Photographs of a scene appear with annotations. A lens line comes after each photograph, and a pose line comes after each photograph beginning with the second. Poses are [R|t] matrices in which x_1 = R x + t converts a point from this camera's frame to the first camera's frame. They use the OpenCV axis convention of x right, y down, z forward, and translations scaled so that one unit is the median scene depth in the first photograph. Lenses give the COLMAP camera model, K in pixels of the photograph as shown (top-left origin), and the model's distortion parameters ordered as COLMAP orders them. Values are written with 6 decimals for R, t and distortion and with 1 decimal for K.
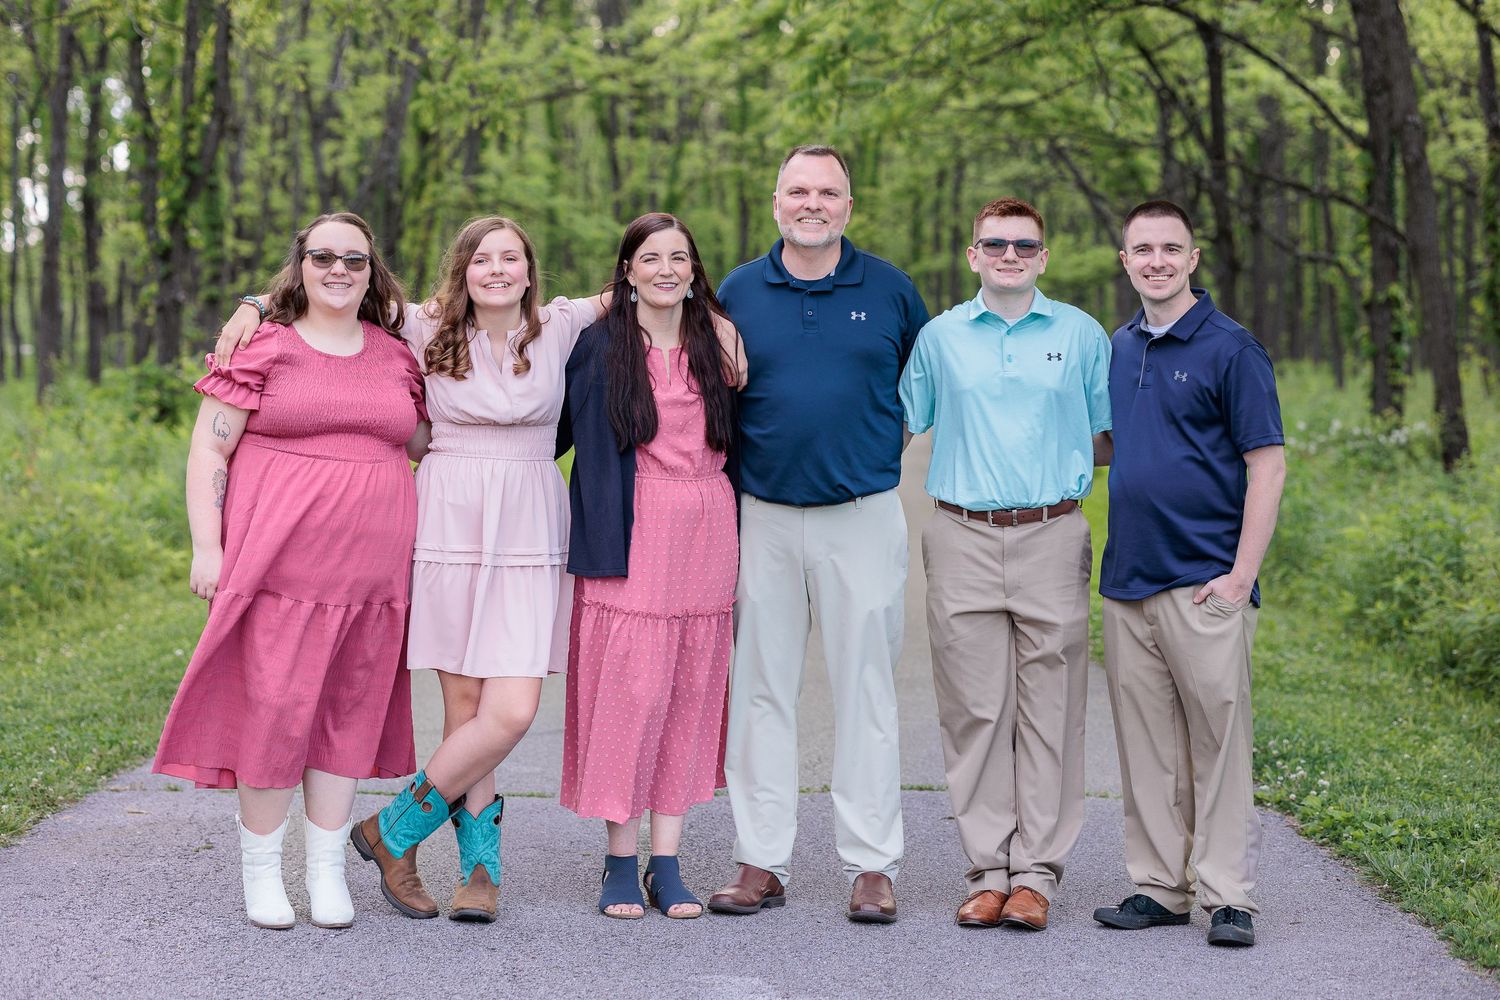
lens RADIAL K [[3826.1, 0, 752.3], [0, 3826.1, 437.6], [0, 0, 1]] dist [0.170708, 0.274073]
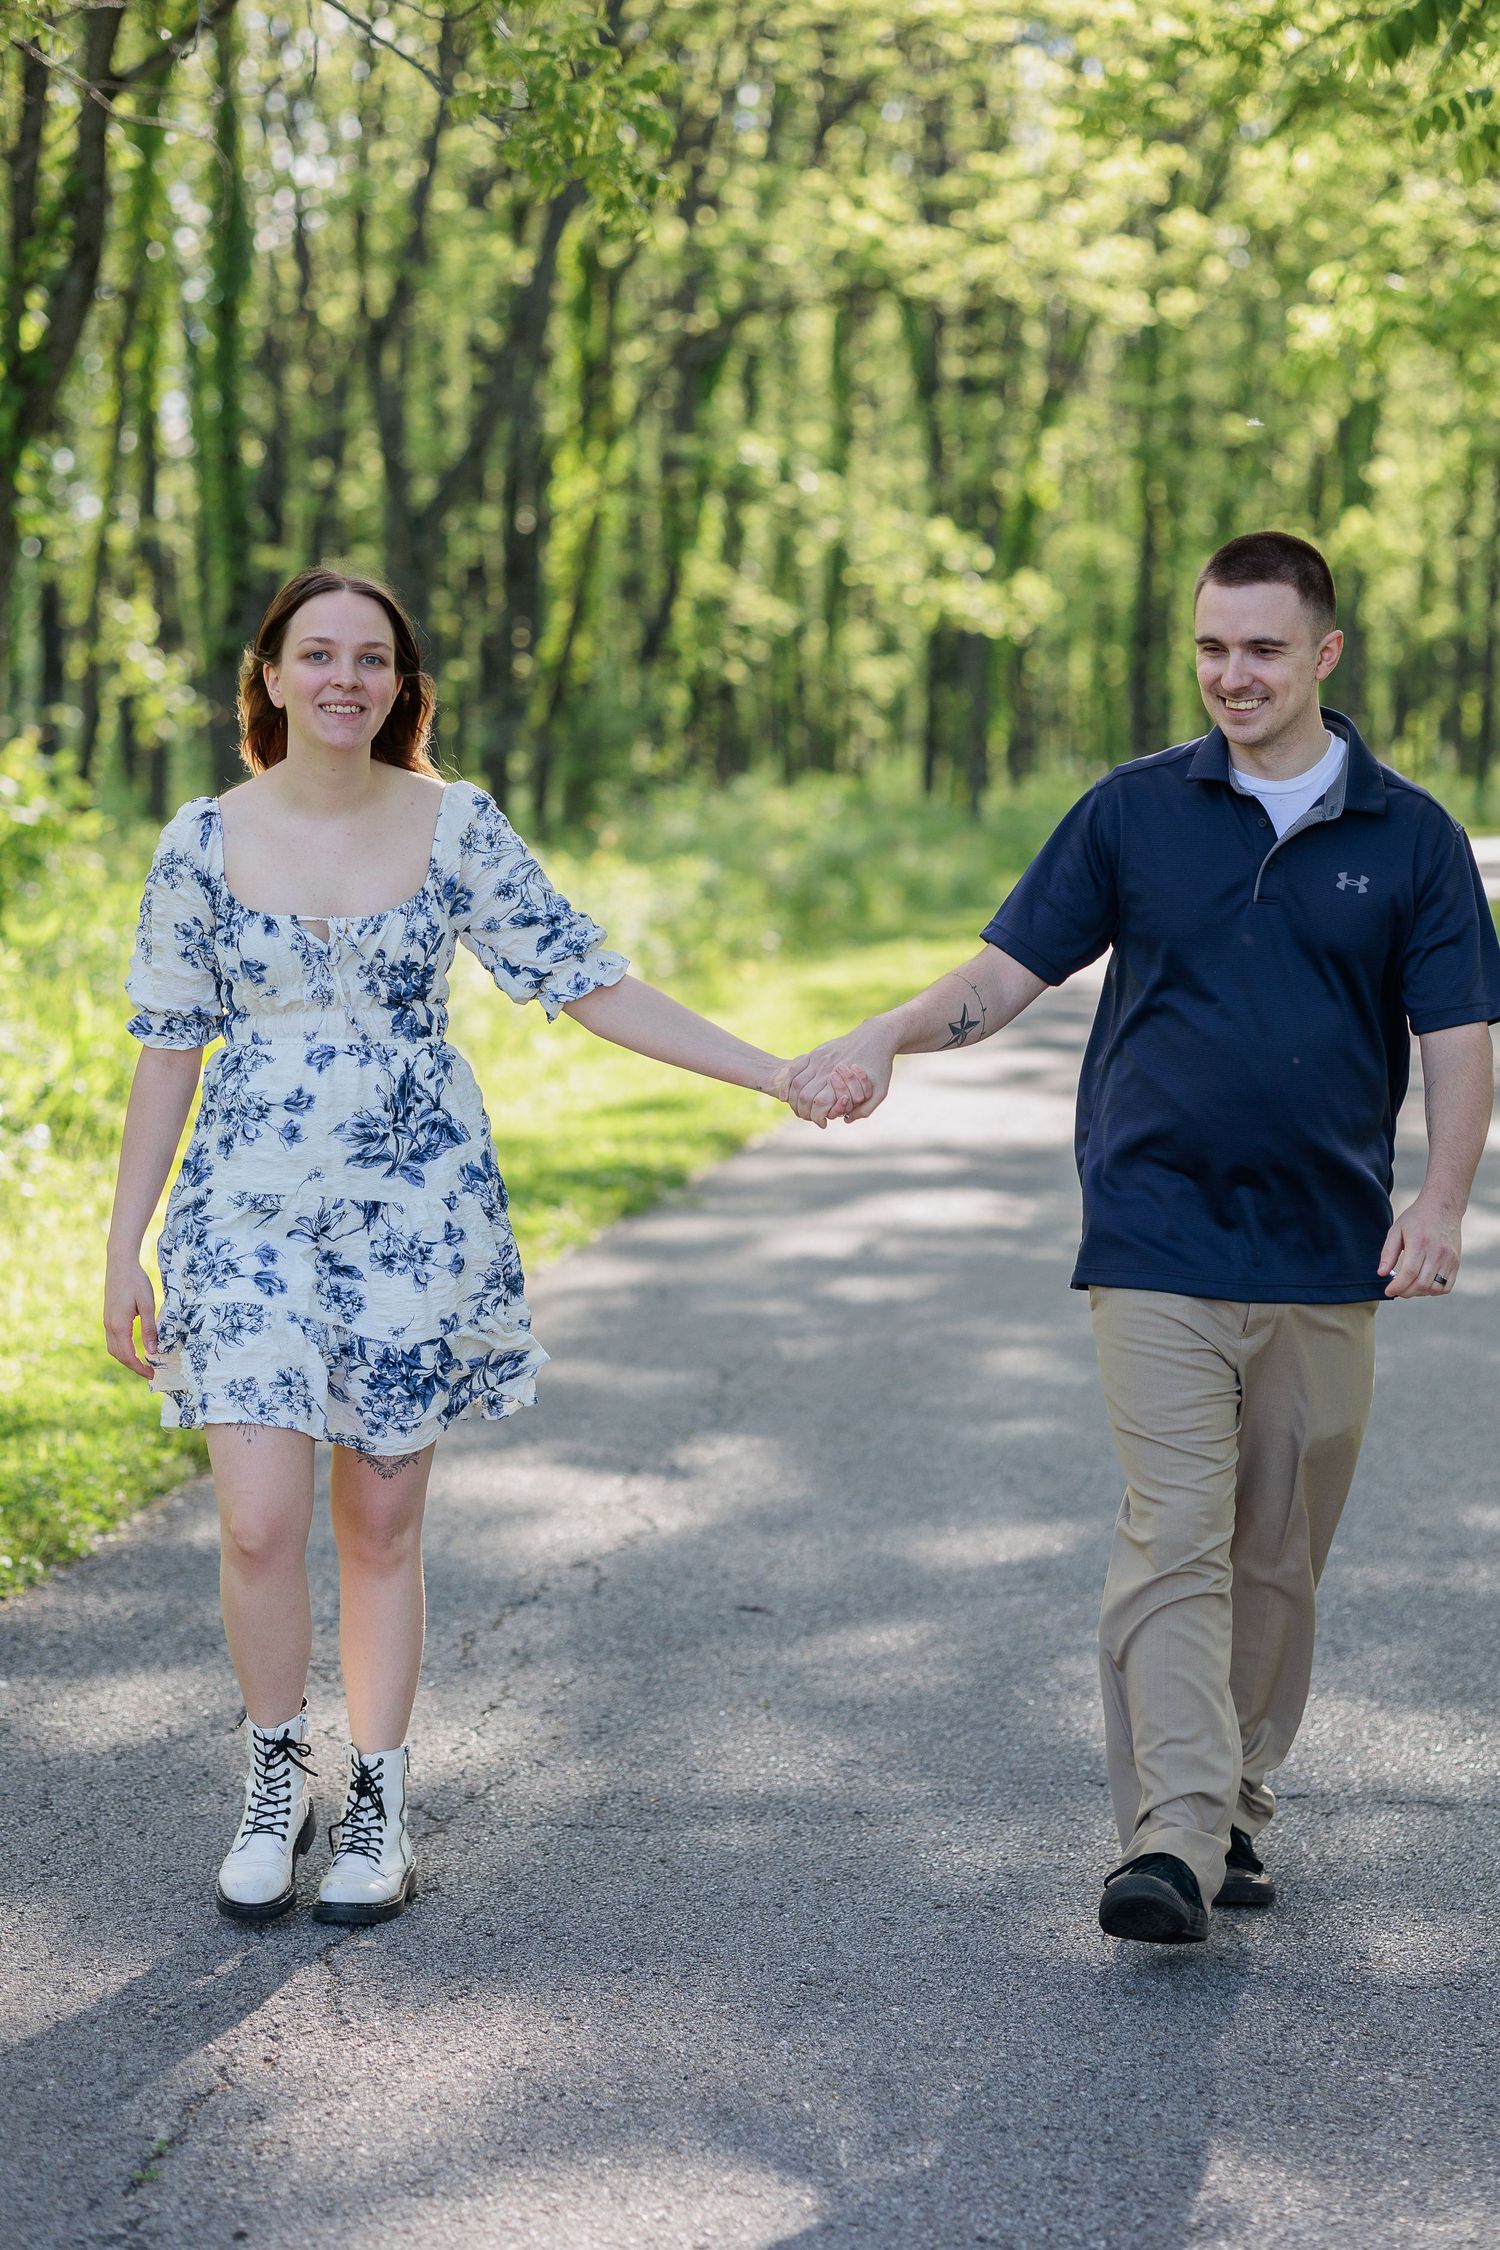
lens RADIAL K [[5622.0, 0, 750.0], [0, 5622.0, 1125.0], [0, 0, 1]] dist [0.047414, 0.379620]
pose [[0.997342, 0.018973, -0.070349, -0.002740], [-0.015978, 0.998952, 0.042895, -0.004434], [0.071089, -0.041657, 0.996600, 0.289758]]
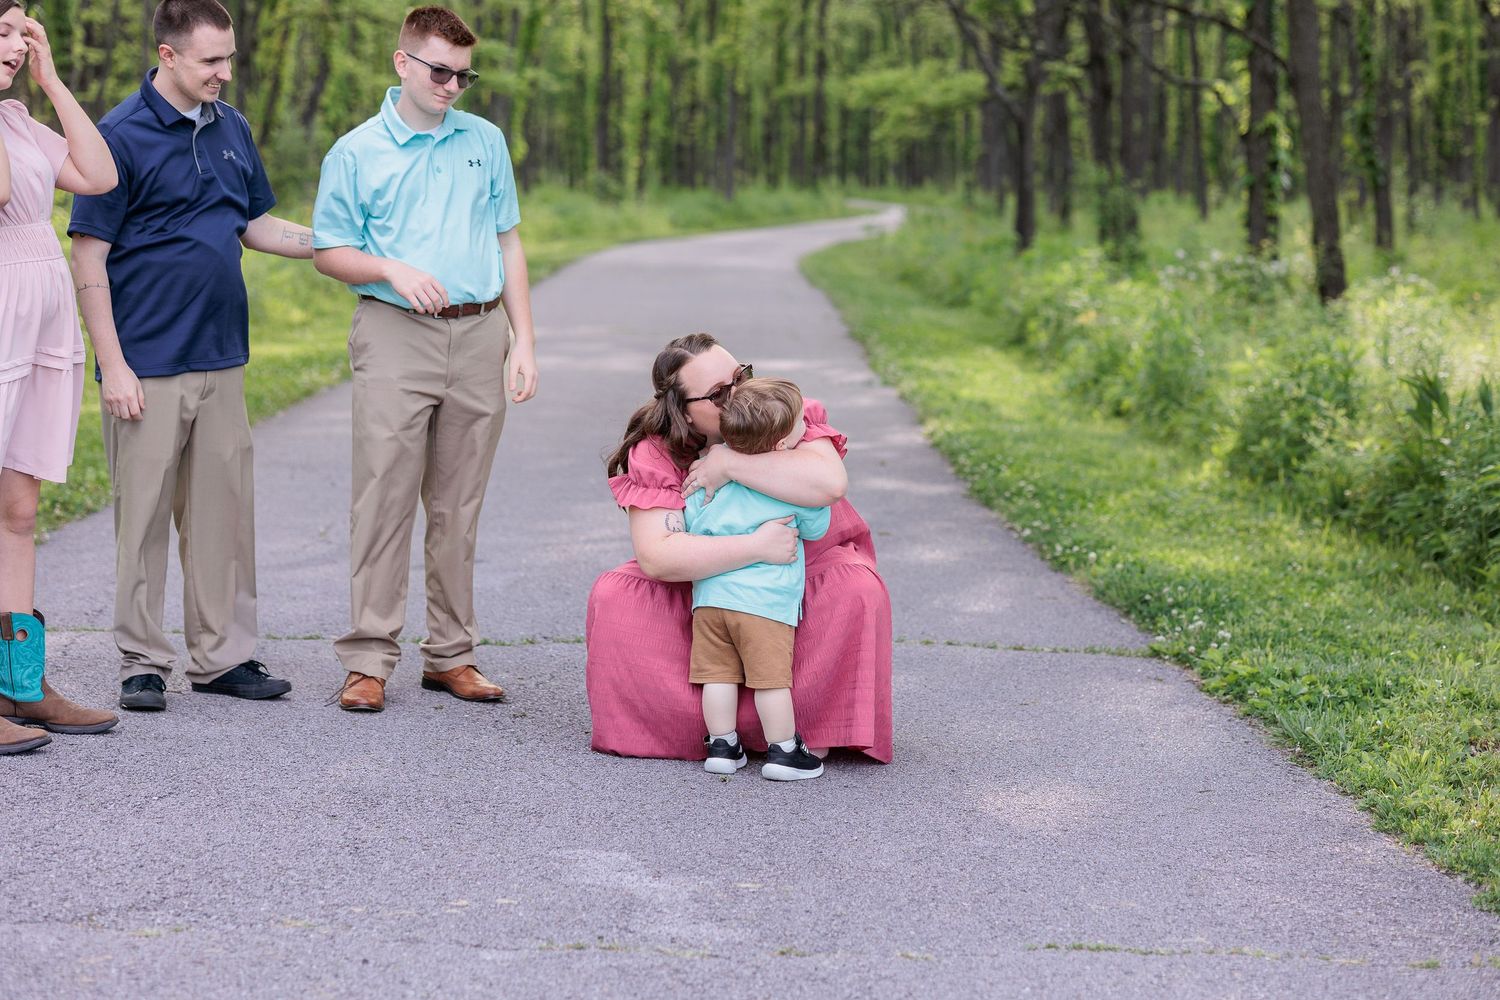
lens RADIAL K [[3812.8, 0, 750.0], [0, 3812.8, 500.0], [0, 0, 1]] dist [0.054376, 1.361399]
pose [[0.999204, 0.013783, 0.037430, -0.001206], [-0.016089, 0.997946, 0.062002, 0.000357], [-0.036498, -0.062555, 0.997374, 0.031123]]
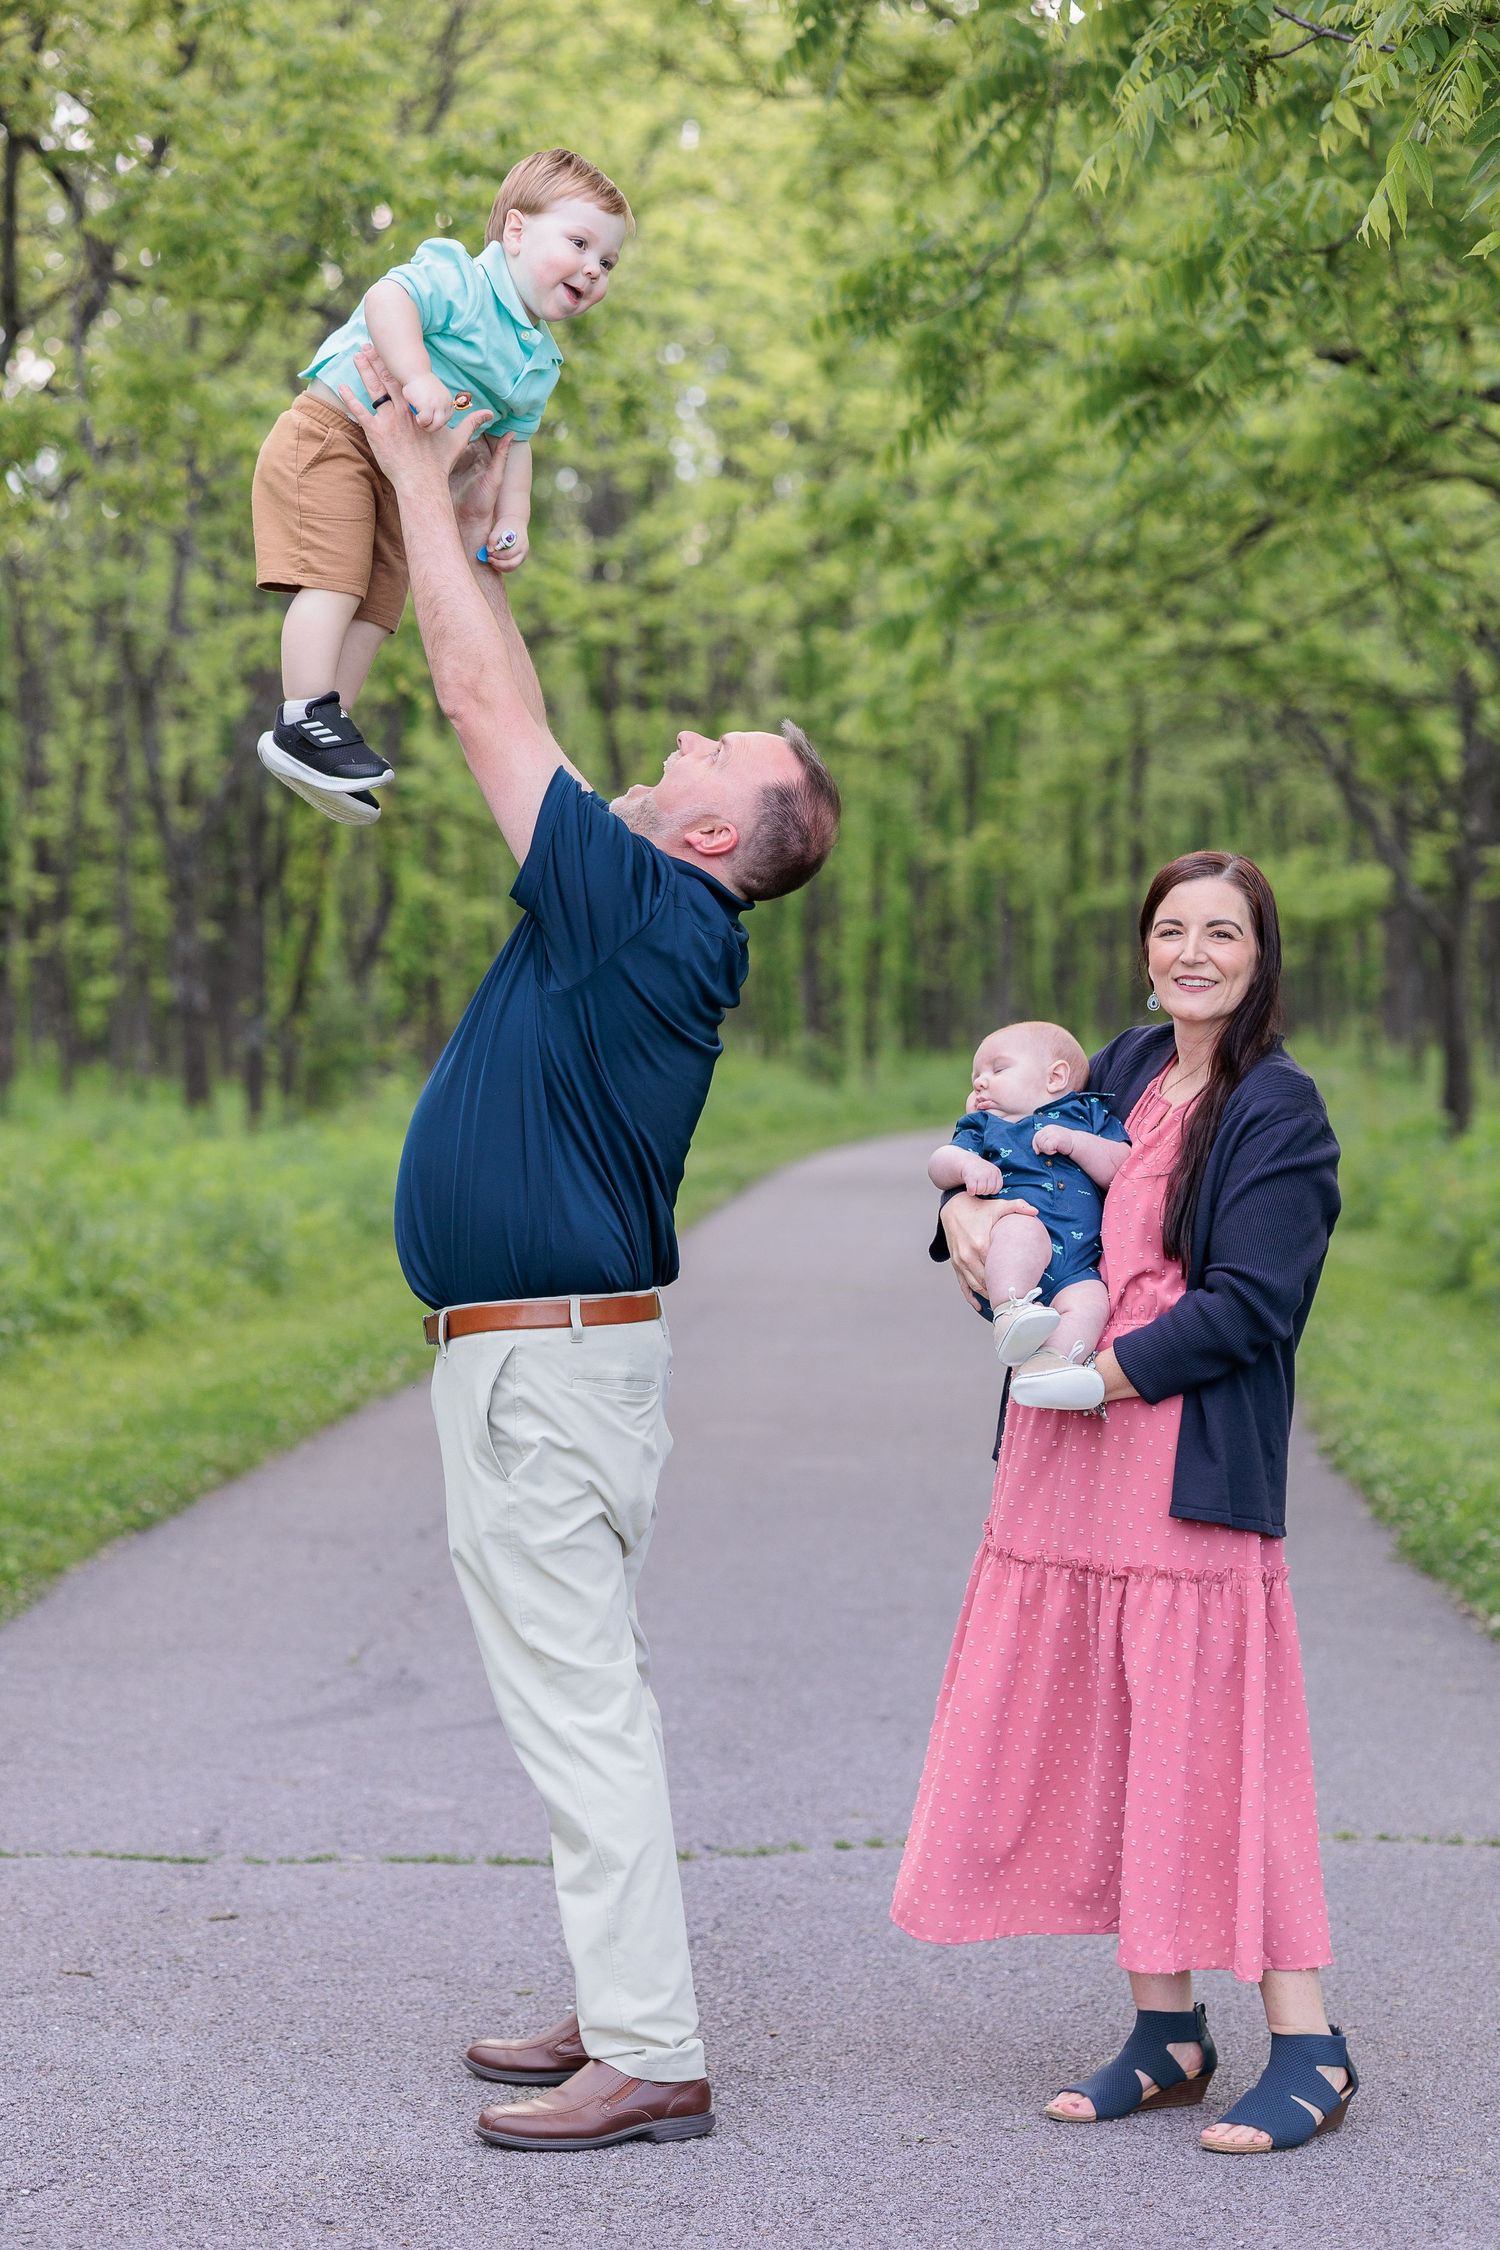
lens RADIAL K [[5694.1, 0, 750.0], [0, 5694.1, 1125.0], [0, 0, 1]] dist [0.018079, -0.637958]
pose [[0.999793, -0.014390, -0.014417, 0.000896], [0.014302, 0.999879, -0.006133, -0.003197], [0.014503, 0.005926, 0.999877, 0.069388]]
